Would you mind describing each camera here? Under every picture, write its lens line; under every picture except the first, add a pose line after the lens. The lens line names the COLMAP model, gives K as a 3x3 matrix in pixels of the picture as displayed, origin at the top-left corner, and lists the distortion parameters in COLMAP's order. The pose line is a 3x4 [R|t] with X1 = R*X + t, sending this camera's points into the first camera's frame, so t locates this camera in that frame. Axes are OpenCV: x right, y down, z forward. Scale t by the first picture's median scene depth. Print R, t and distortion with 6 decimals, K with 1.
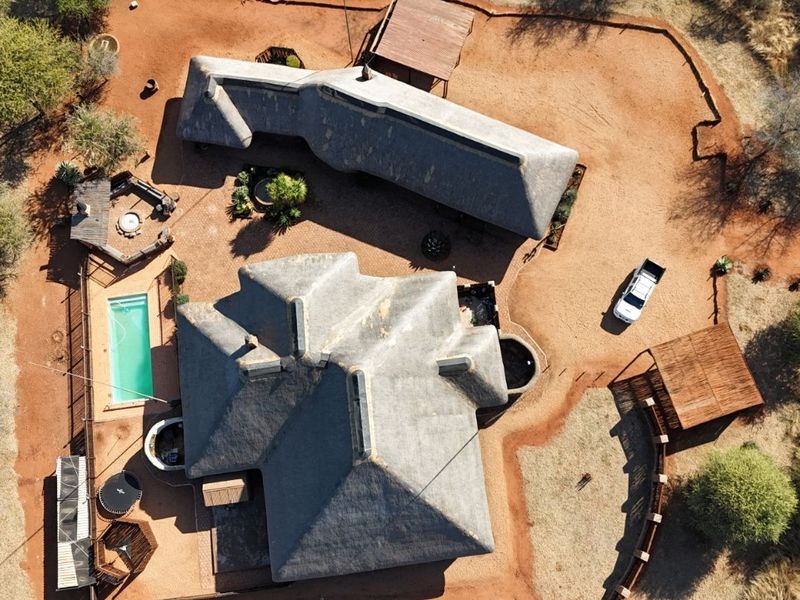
lens RADIAL K [[776.8, 0, 400.0], [0, 776.8, 300.0], [0, 0, 1]] dist [0.121886, -0.208748]
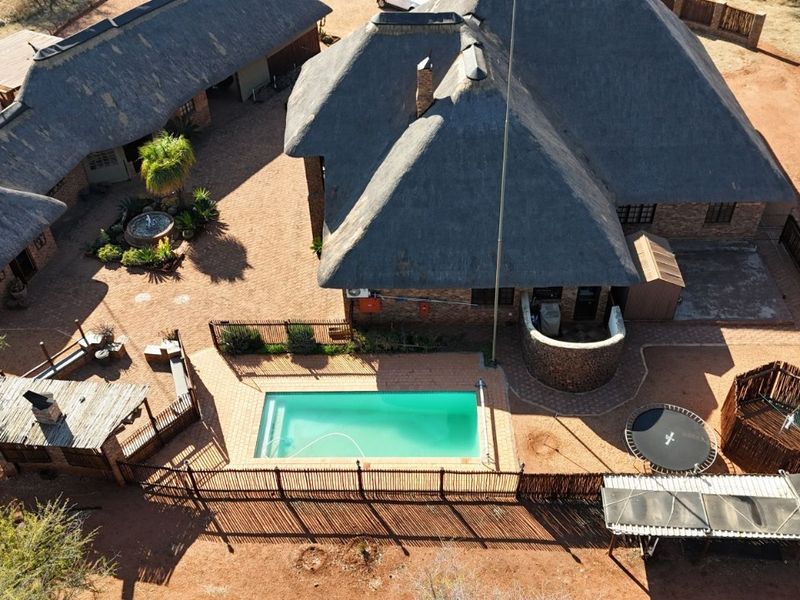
lens RADIAL K [[776.8, 0, 400.0], [0, 776.8, 300.0], [0, 0, 1]] dist [0.121886, -0.208748]
pose [[0.141664, -0.655132, 0.742114, -0.678967], [0.973037, 0.229999, 0.017296, 0.055278], [-0.182016, 0.719654, 0.670051, 0.649314]]
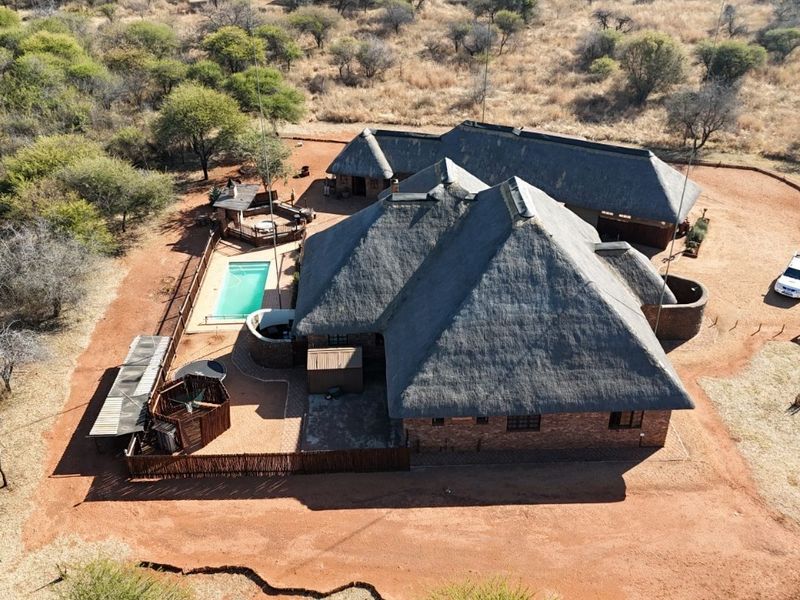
lens RADIAL K [[776.8, 0, 400.0], [0, 776.8, 300.0], [0, 0, 1]] dist [0.121886, -0.208748]
pose [[0.996343, 0.056335, -0.064242, -0.104551], [-0.085398, 0.681175, -0.727123, 0.754632], [0.002798, 0.729950, 0.683495, 0.401717]]
